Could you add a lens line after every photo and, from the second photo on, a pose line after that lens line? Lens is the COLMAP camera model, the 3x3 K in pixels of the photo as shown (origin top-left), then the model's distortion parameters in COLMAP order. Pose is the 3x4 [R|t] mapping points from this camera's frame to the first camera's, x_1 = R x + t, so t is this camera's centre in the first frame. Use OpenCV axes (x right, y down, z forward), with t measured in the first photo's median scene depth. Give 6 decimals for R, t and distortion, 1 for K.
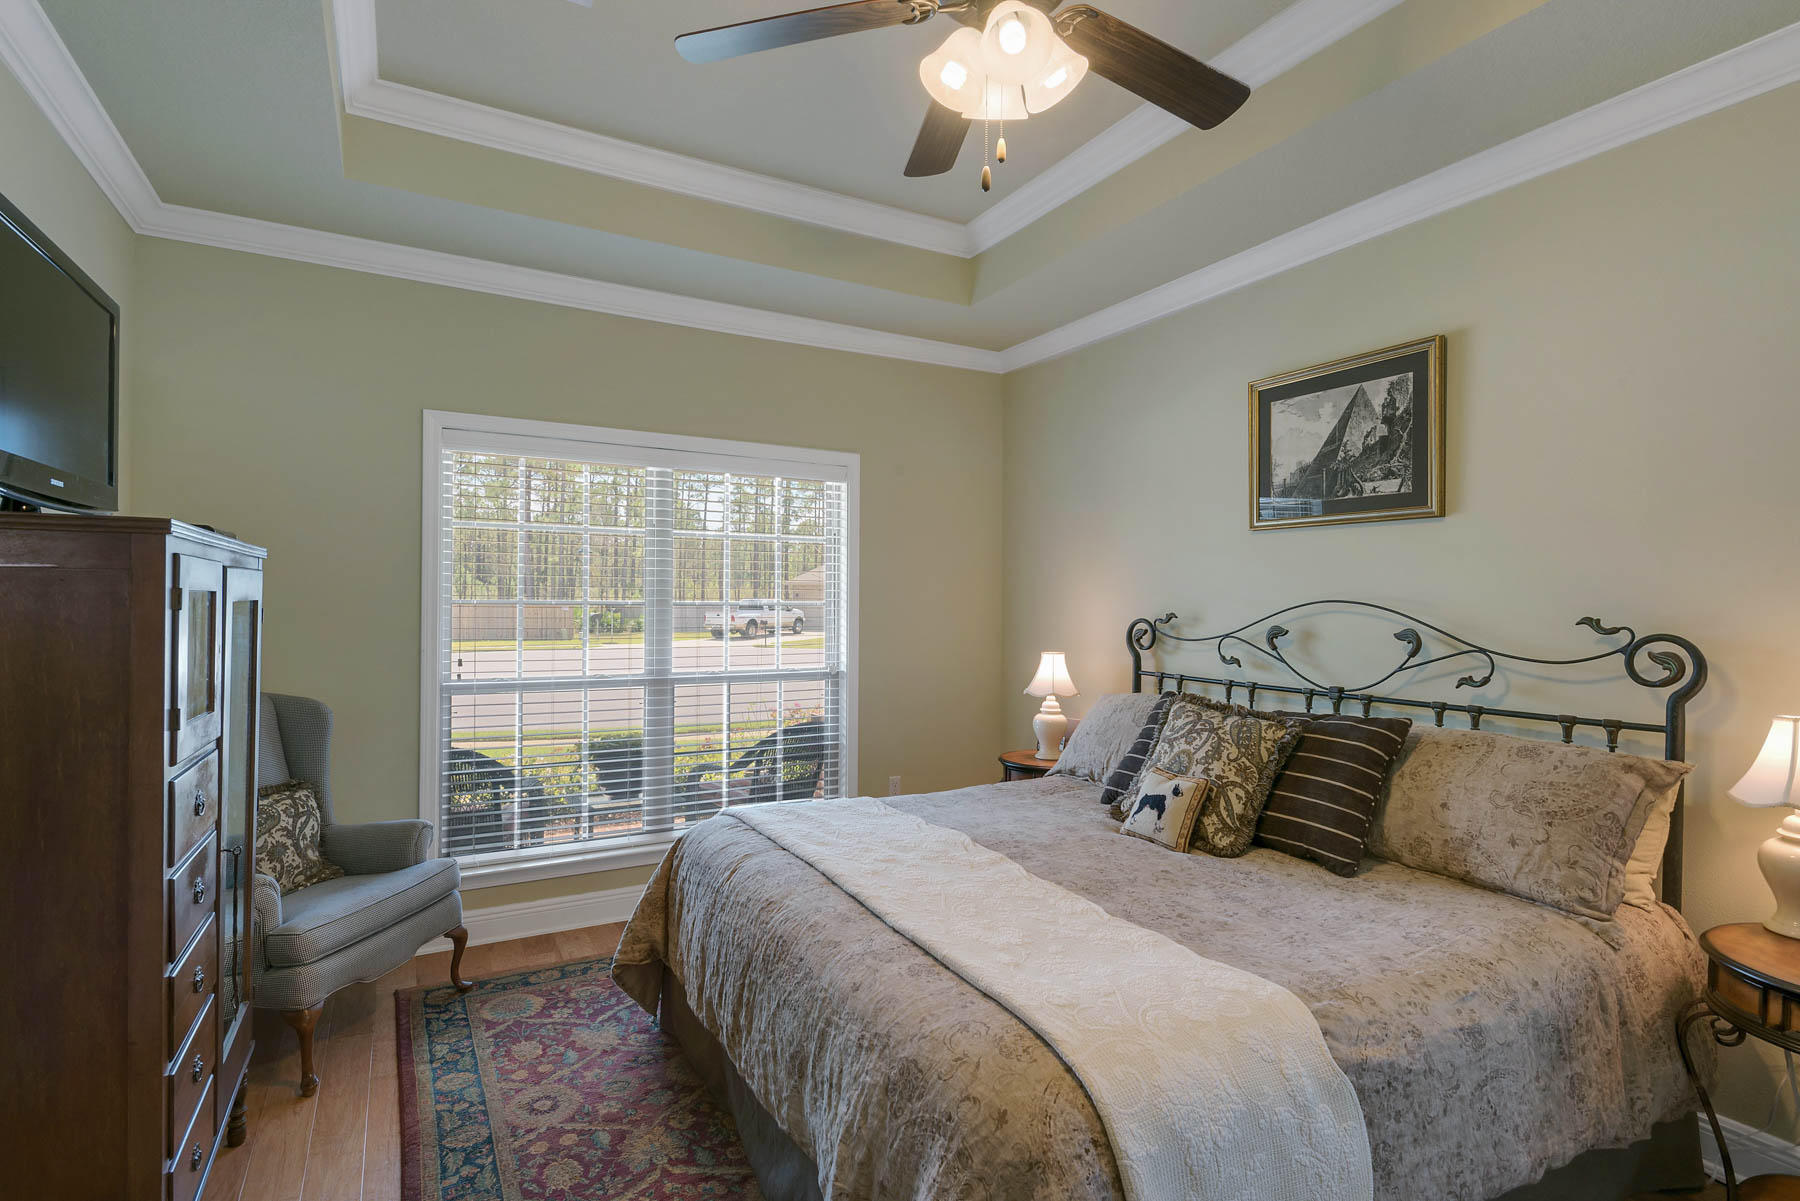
lens RADIAL K [[905.4, 0, 929.2], [0, 905.4, 606.3], [0, 0, 1]] dist [0.017756, -0.010332]
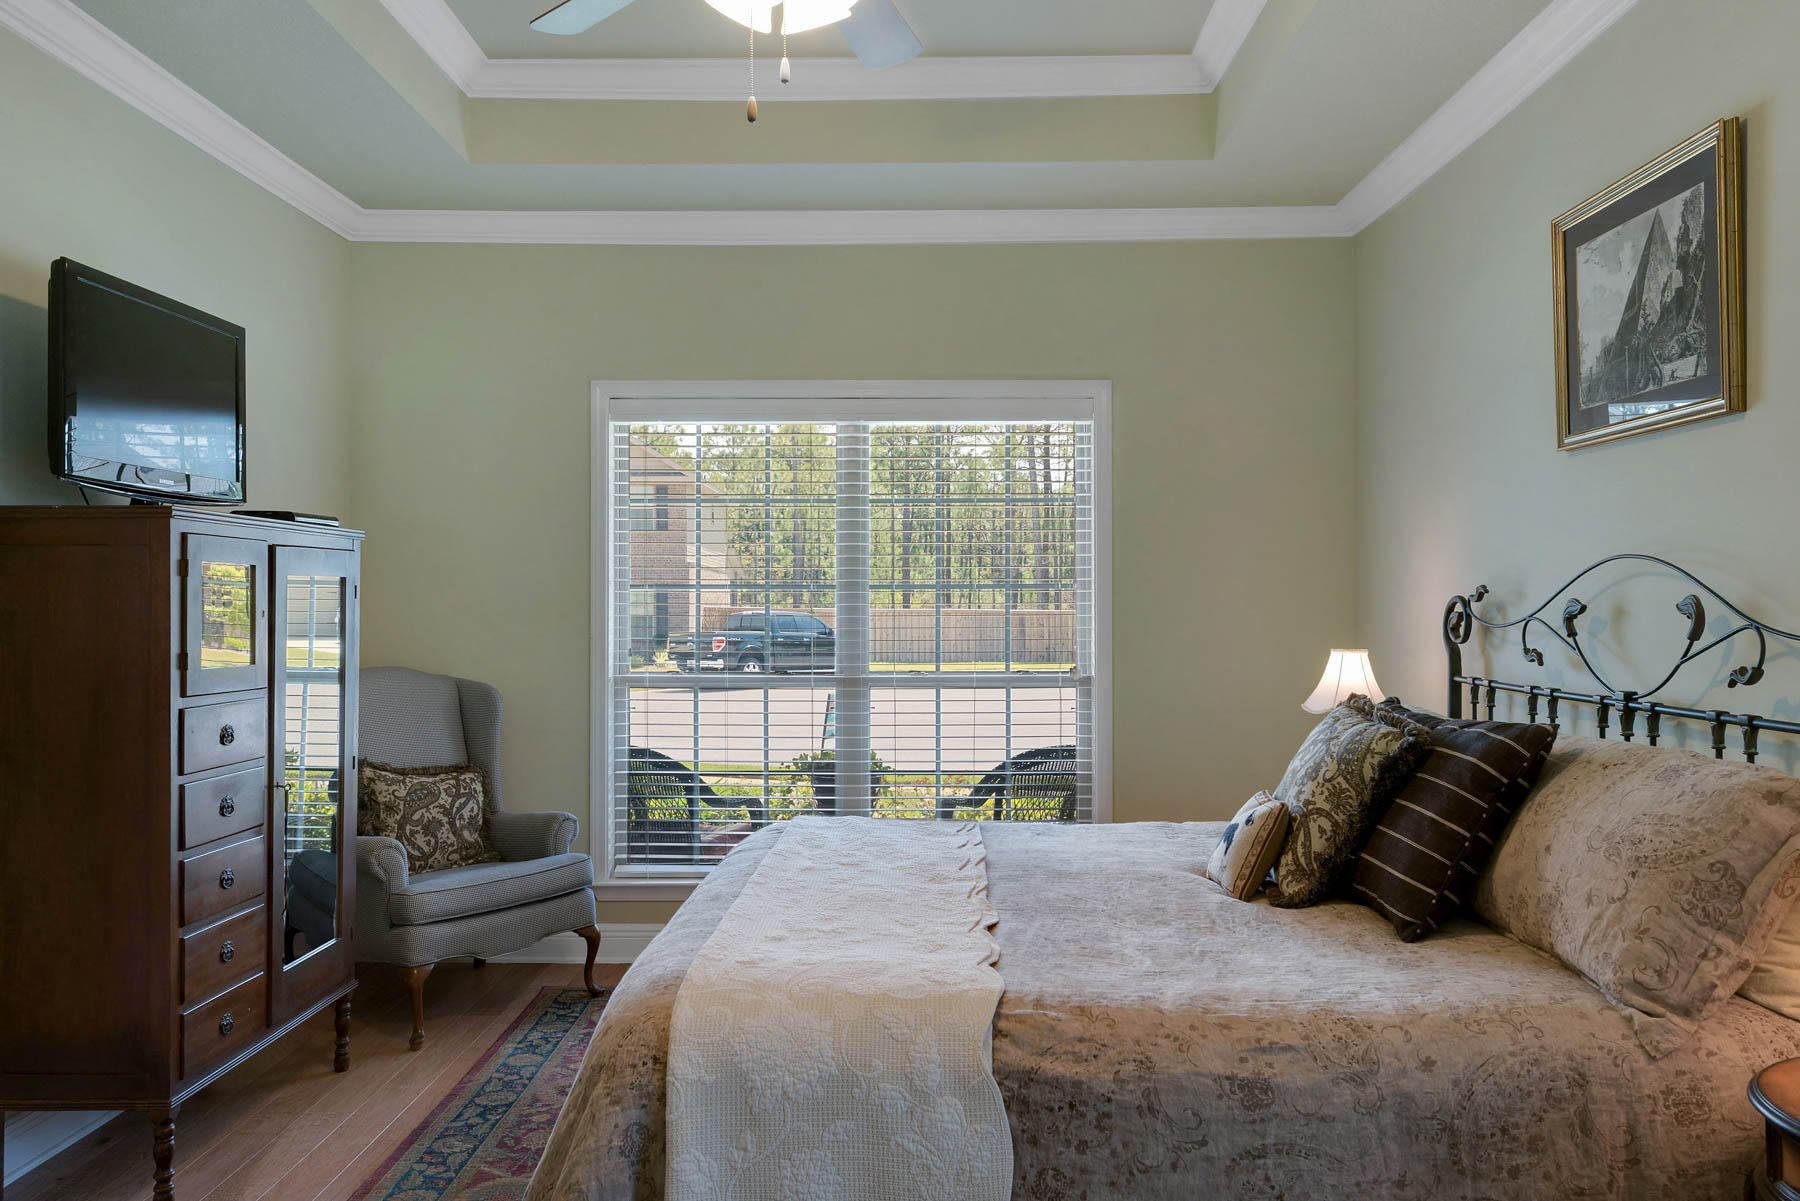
lens RADIAL K [[1401.2, 0, 891.0], [0, 1401.2, 609.8], [0, 0, 1]] dist [0.045090, -0.027833]
pose [[0.863615, -0.008761, -0.504076, 0.529058], [0.007297, 0.999961, -0.004878, 0.034634], [0.504099, 0.000535, 0.863646, -0.113225]]
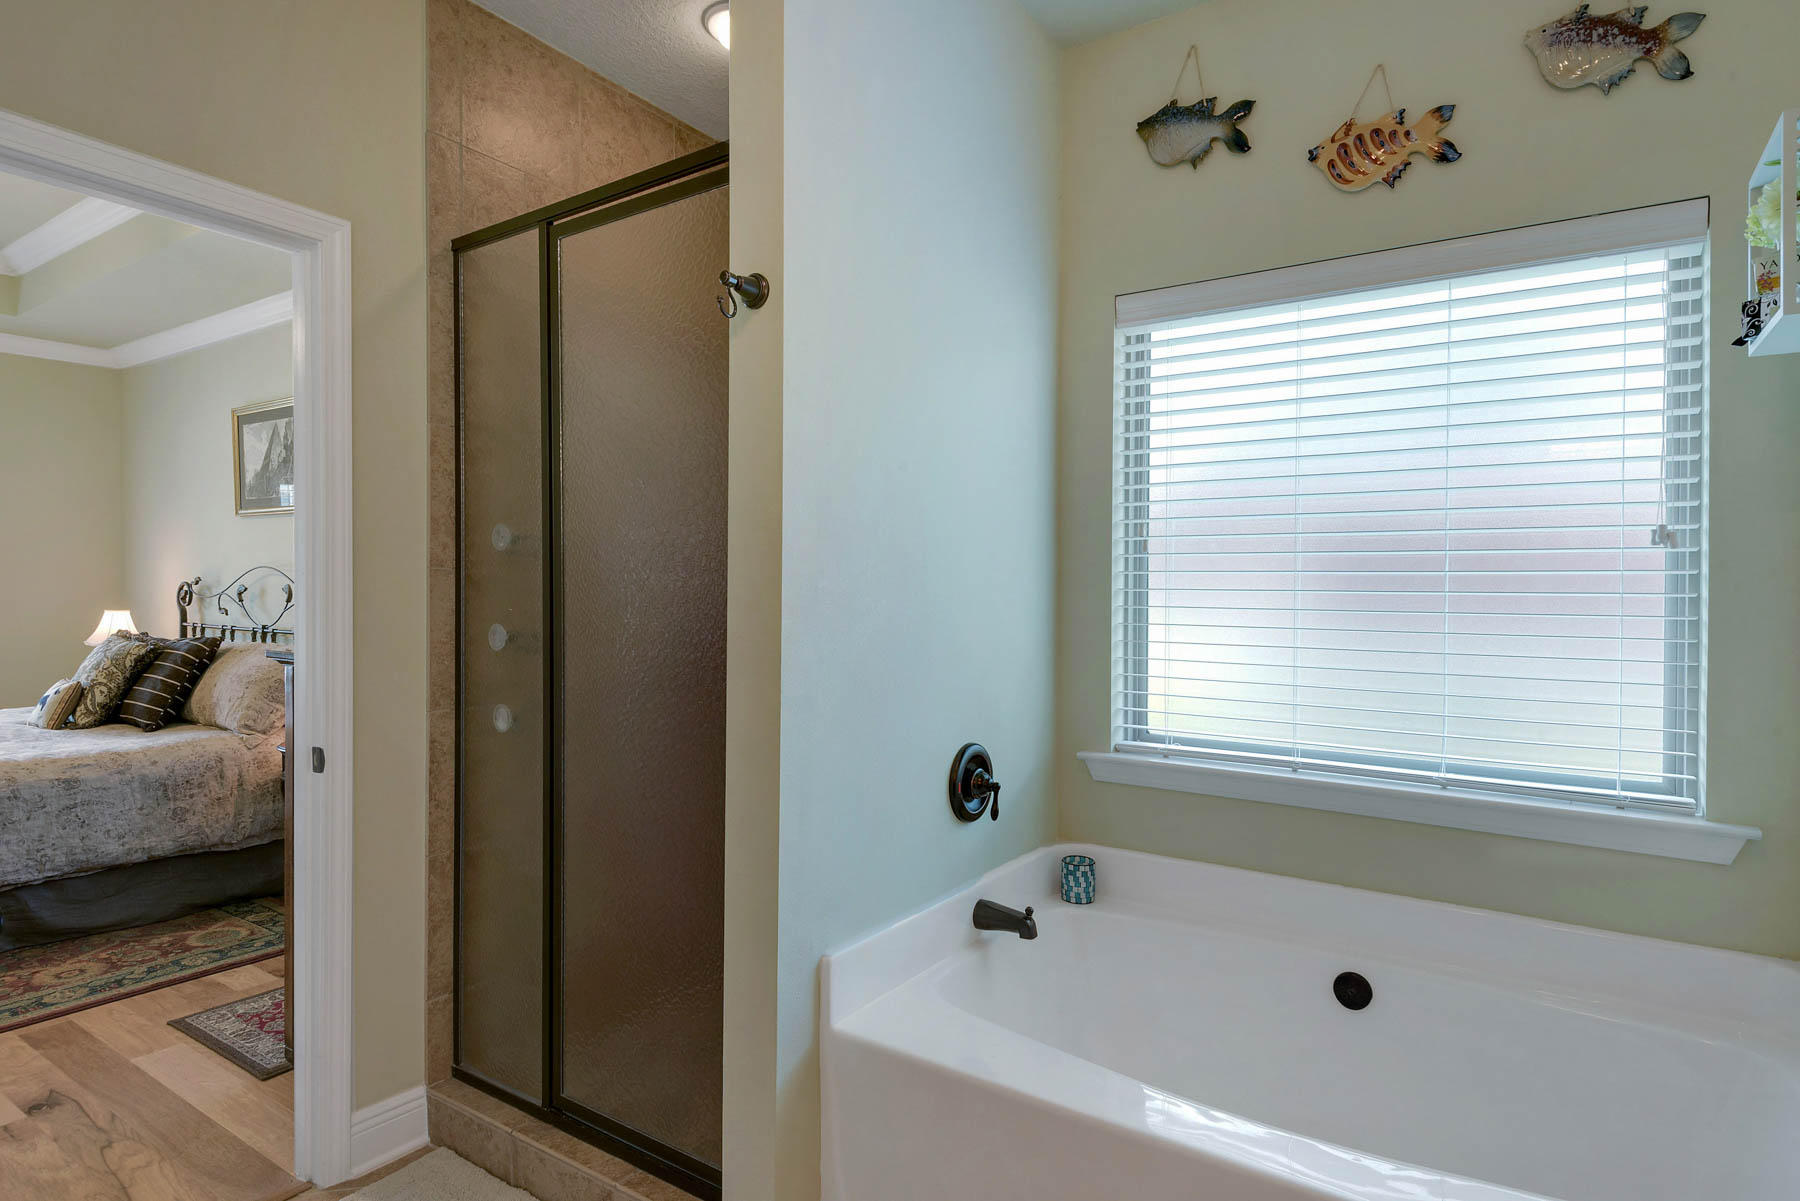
lens RADIAL K [[955.2, 0, 897.9], [0, 955.2, 611.8], [0, 0, 1]] dist [0.026117, -0.014320]
pose [[0.892487, -0.004508, 0.451050, 0.695962], [-0.004344, 0.999818, 0.018588, 0.035321], [-0.451052, -0.018549, 0.892305, -0.901218]]
